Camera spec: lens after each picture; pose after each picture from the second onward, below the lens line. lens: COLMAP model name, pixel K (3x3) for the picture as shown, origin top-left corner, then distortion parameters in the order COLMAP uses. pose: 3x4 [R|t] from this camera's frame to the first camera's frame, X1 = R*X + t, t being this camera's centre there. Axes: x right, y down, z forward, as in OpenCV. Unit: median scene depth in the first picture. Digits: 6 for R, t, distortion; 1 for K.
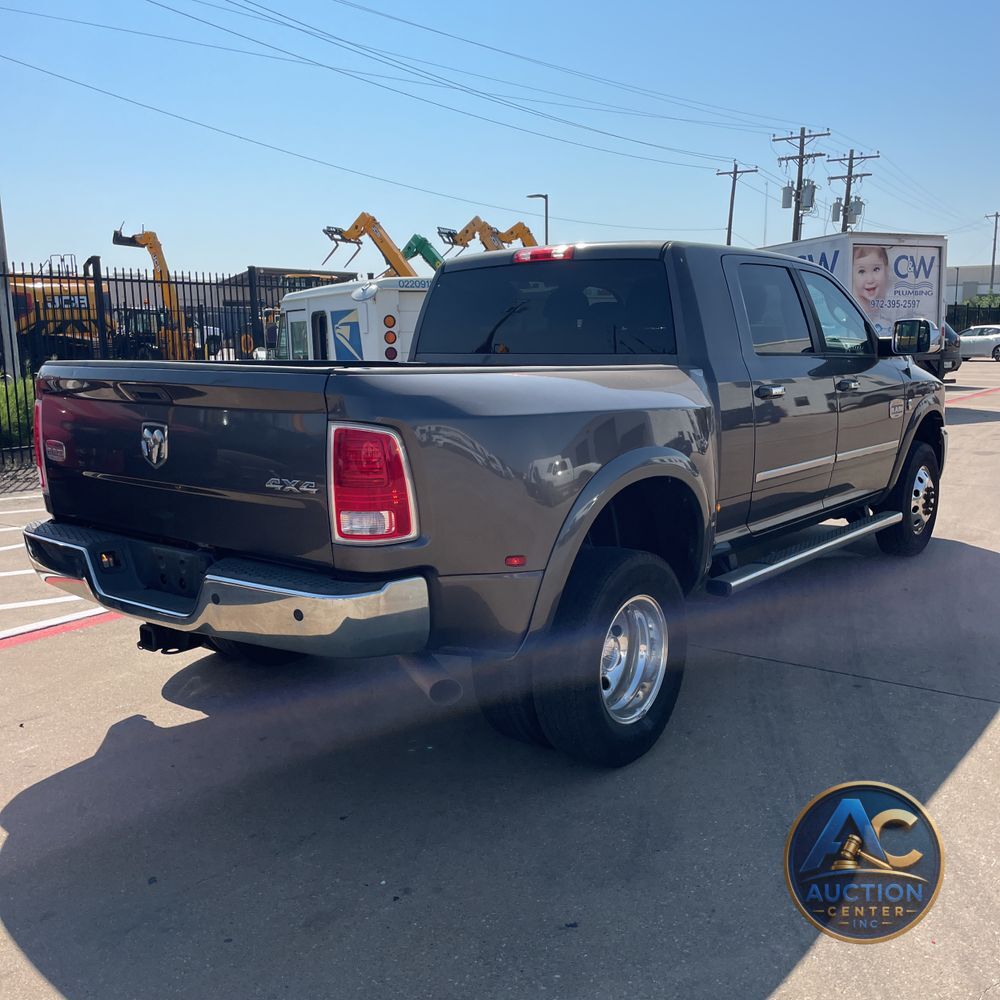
lens RADIAL K [[966.4, 0, 500.0], [0, 966.4, 500.0], [0, 0, 1]] dist [0.069510, -0.001624]
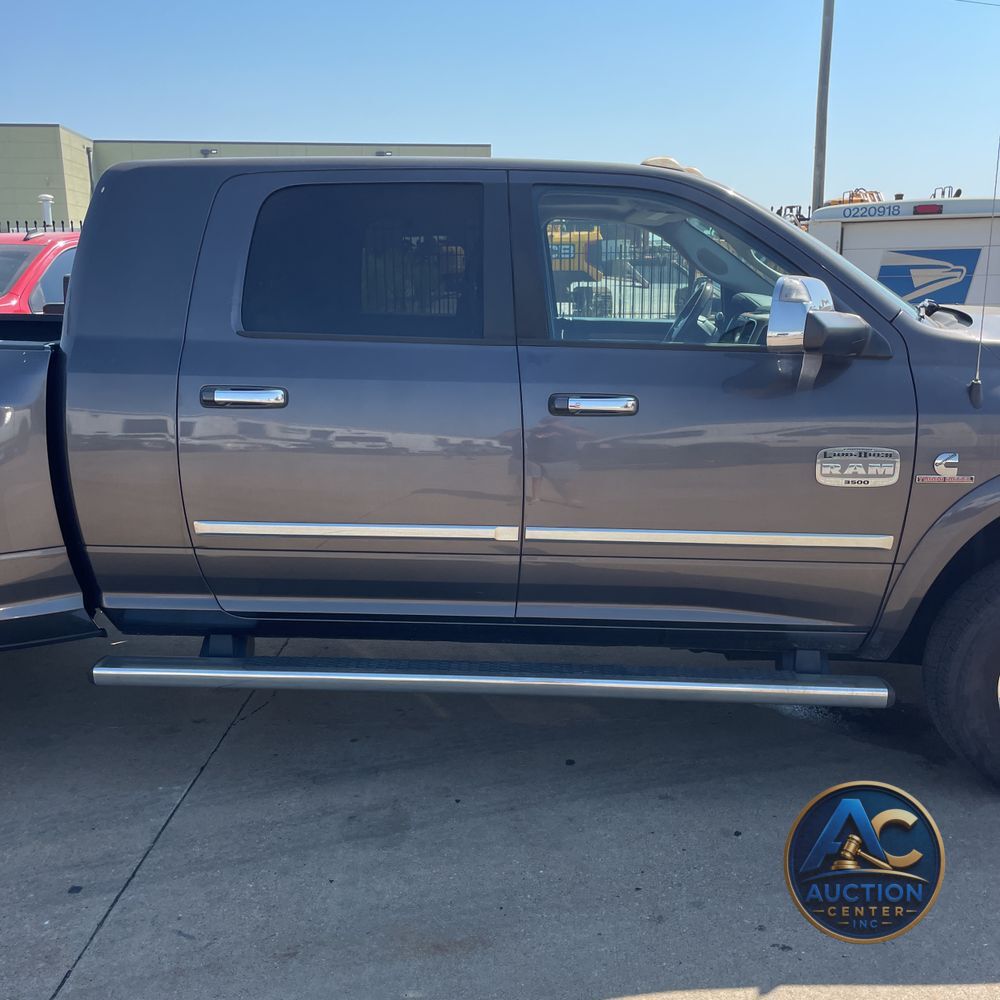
lens RADIAL K [[1010.6, 0, 509.8], [0, 1010.6, 503.9], [0, 0, 1]] dist [0.081646, -0.102262]
pose [[0.578469, 0.177304, -0.796202, 0.788835], [-0.133643, 0.983502, 0.121917, -0.127143], [0.804682, 0.035882, 0.592620, 0.662592]]
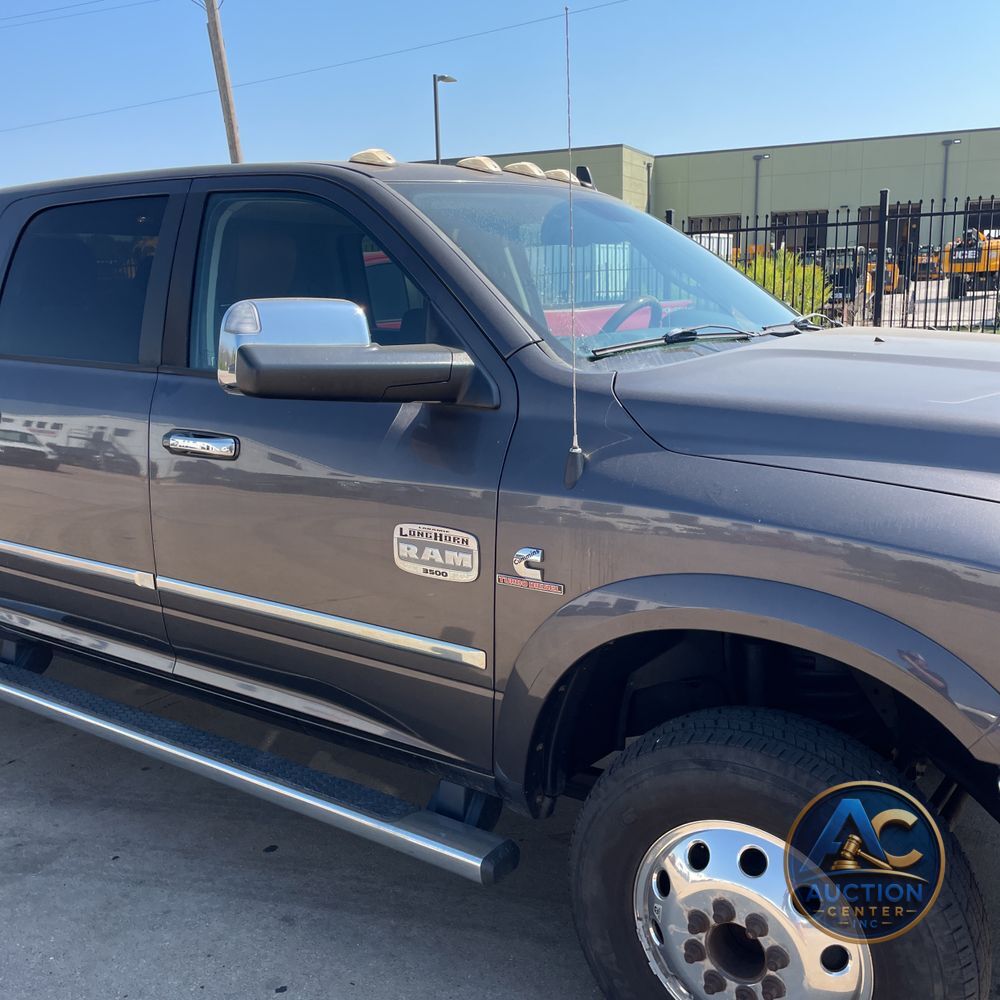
lens RADIAL K [[1022.1, 0, 500.0], [0, 1022.1, 500.0], [0, 0, 1]] dist [0.053669, -0.027480]
pose [[0.072951, 0.202627, -0.976535, 0.854399], [-0.148783, 0.970398, 0.190239, -0.206804], [0.986175, 0.131413, 0.100939, 1.118652]]
